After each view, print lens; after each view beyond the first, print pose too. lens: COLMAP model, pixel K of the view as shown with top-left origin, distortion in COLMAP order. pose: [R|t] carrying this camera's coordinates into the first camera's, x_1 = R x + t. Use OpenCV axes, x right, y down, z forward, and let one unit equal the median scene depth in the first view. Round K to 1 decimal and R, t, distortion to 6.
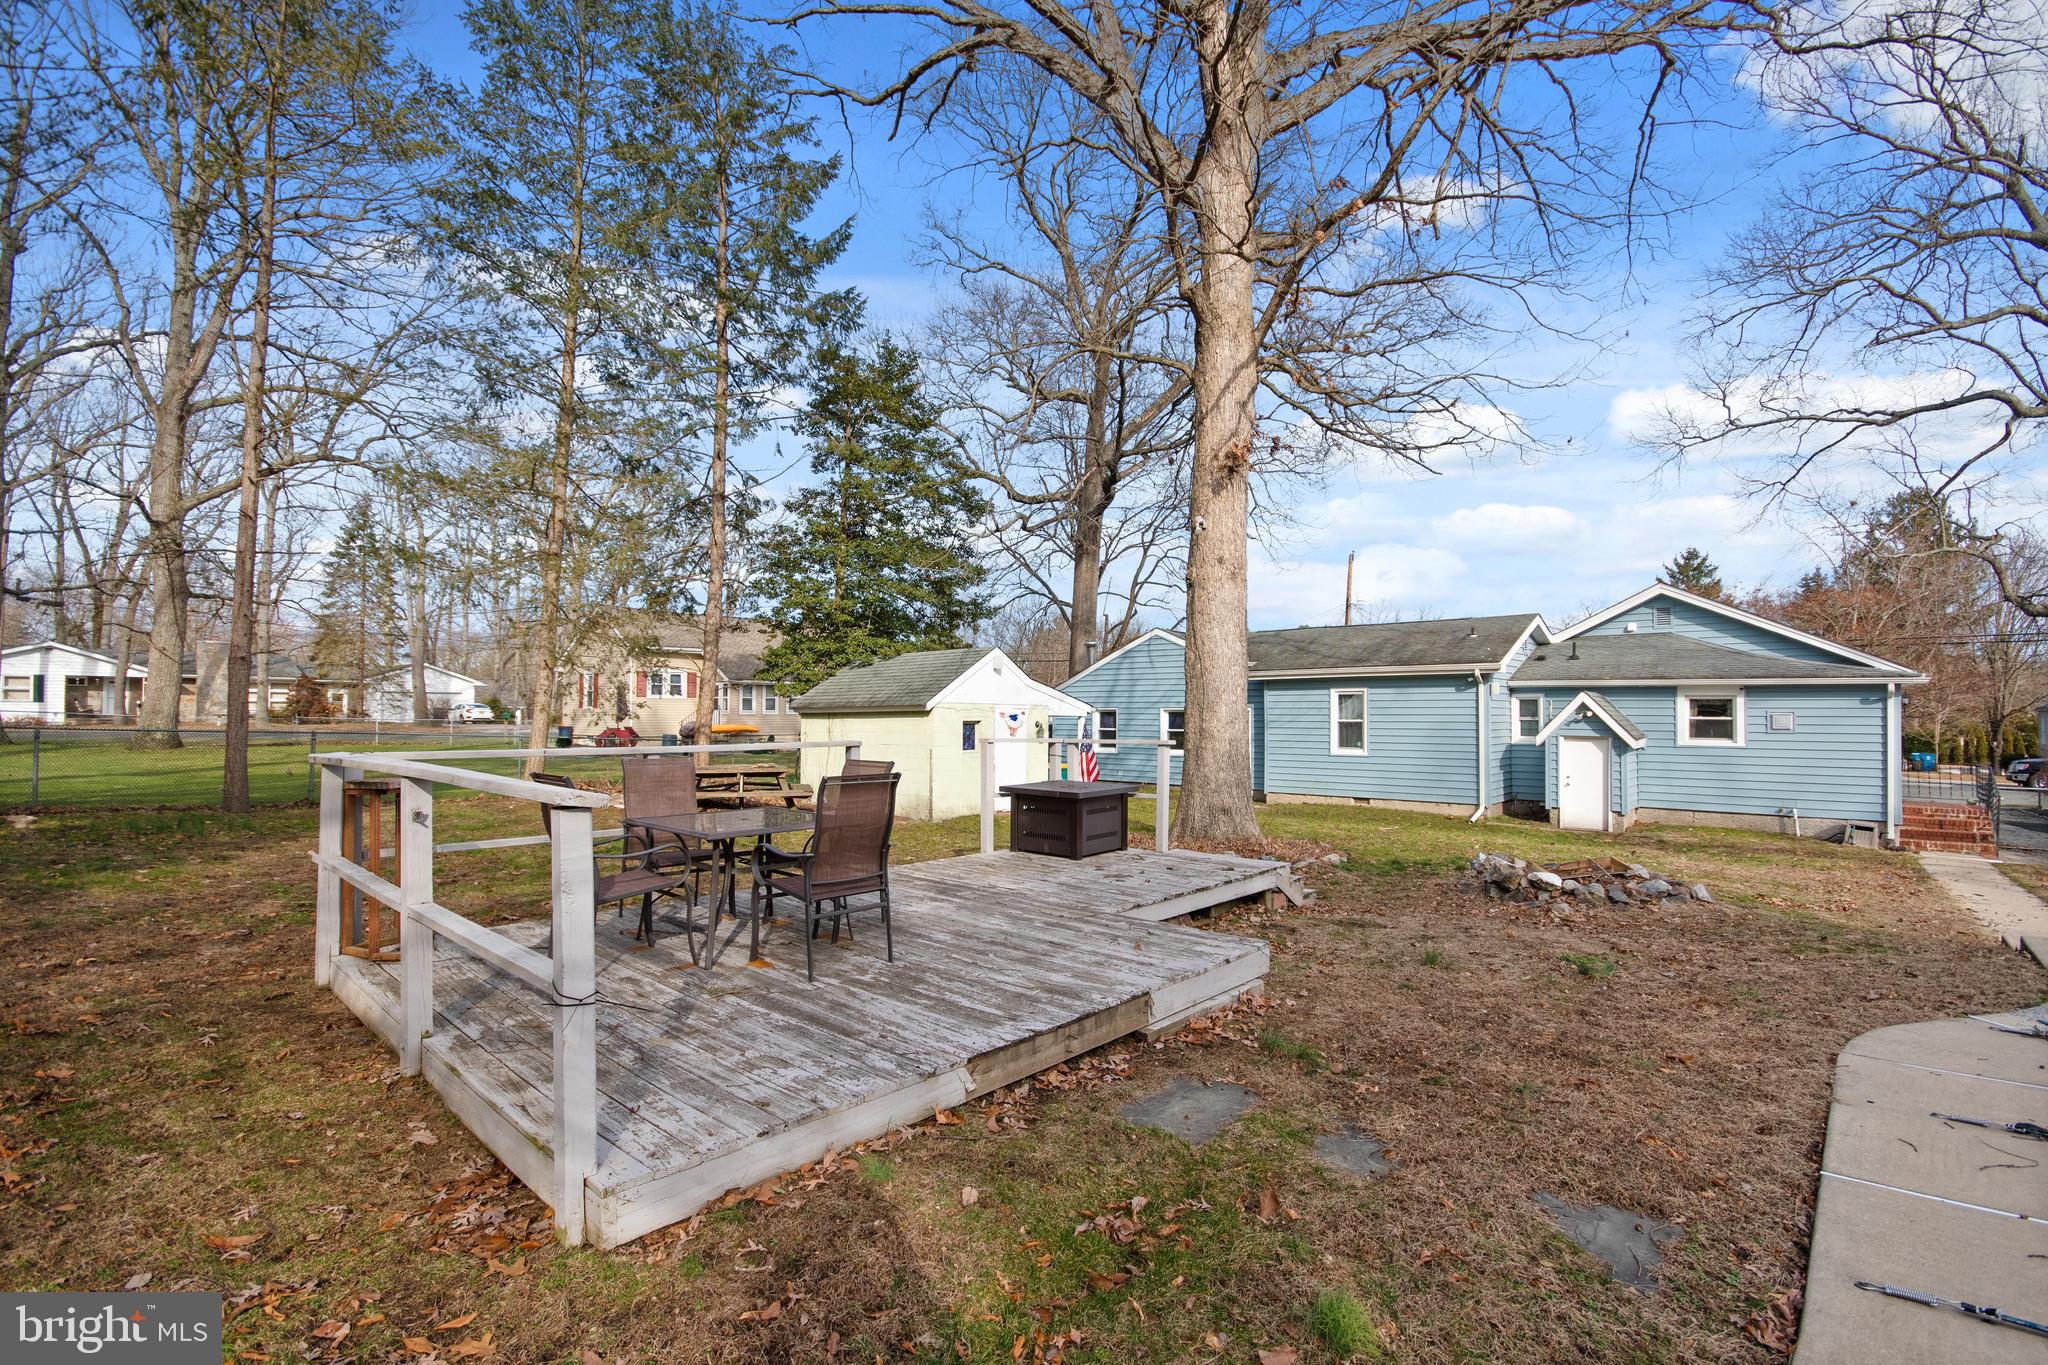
lens RADIAL K [[914.0, 0, 1026.3], [0, 914.0, 700.1], [0, 0, 1]] dist [0.034940, -0.023442]
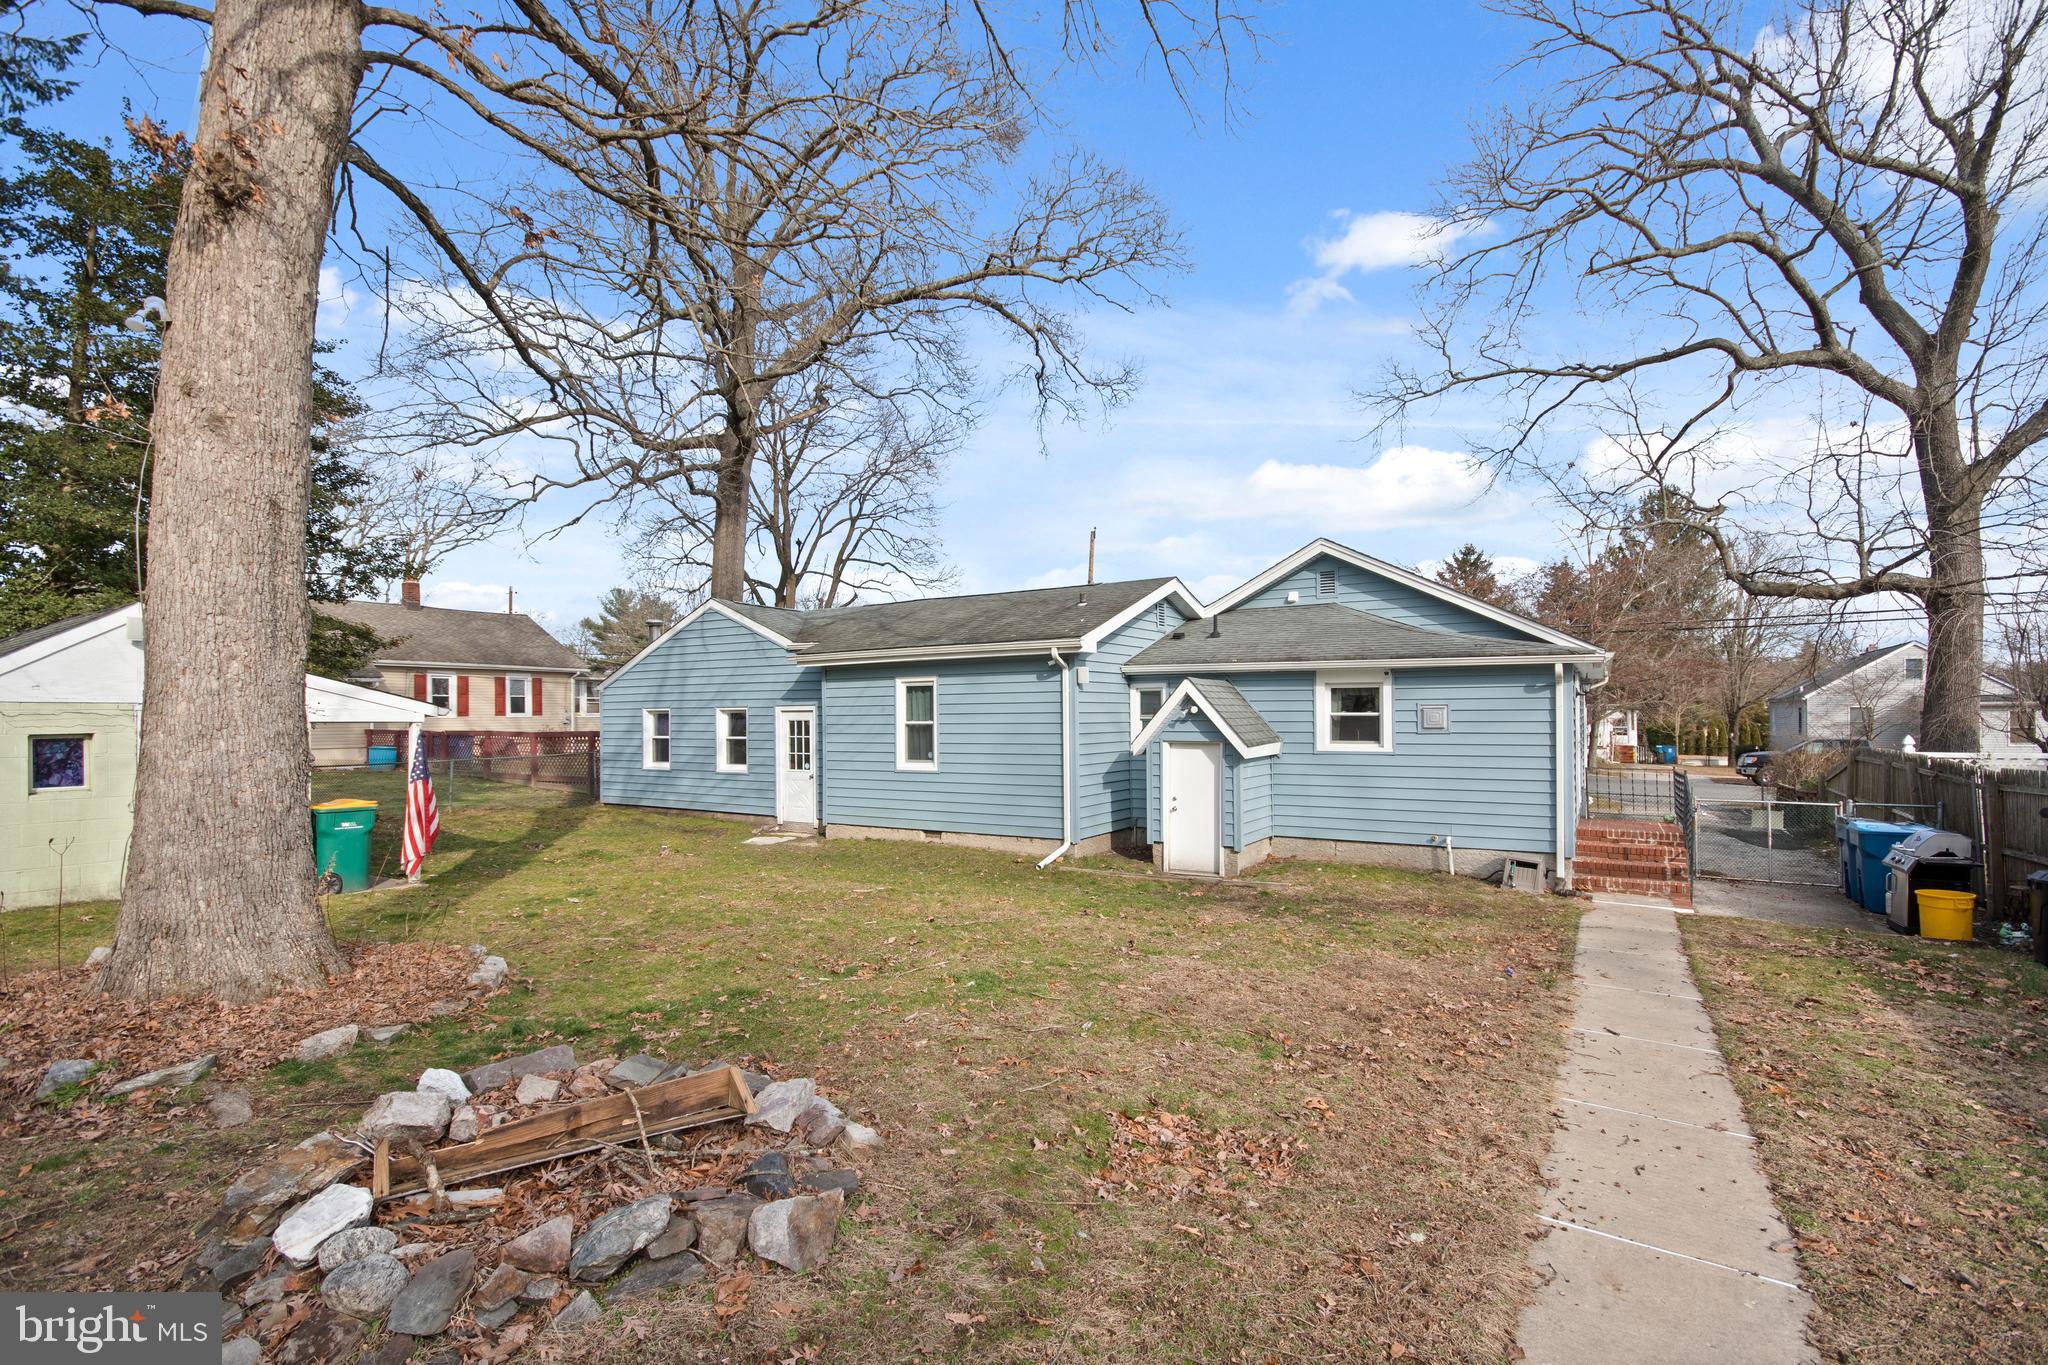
lens RADIAL K [[917.9, 0, 1025.0], [0, 917.9, 713.2], [0, 0, 1]] dist [-0.003146, -0.000646]
pose [[0.989607, -0.010873, 0.143386, 0.335786], [0.009016, 0.999867, 0.013595, 0.006030], [-0.143515, -0.012161, 0.989573, 0.282459]]
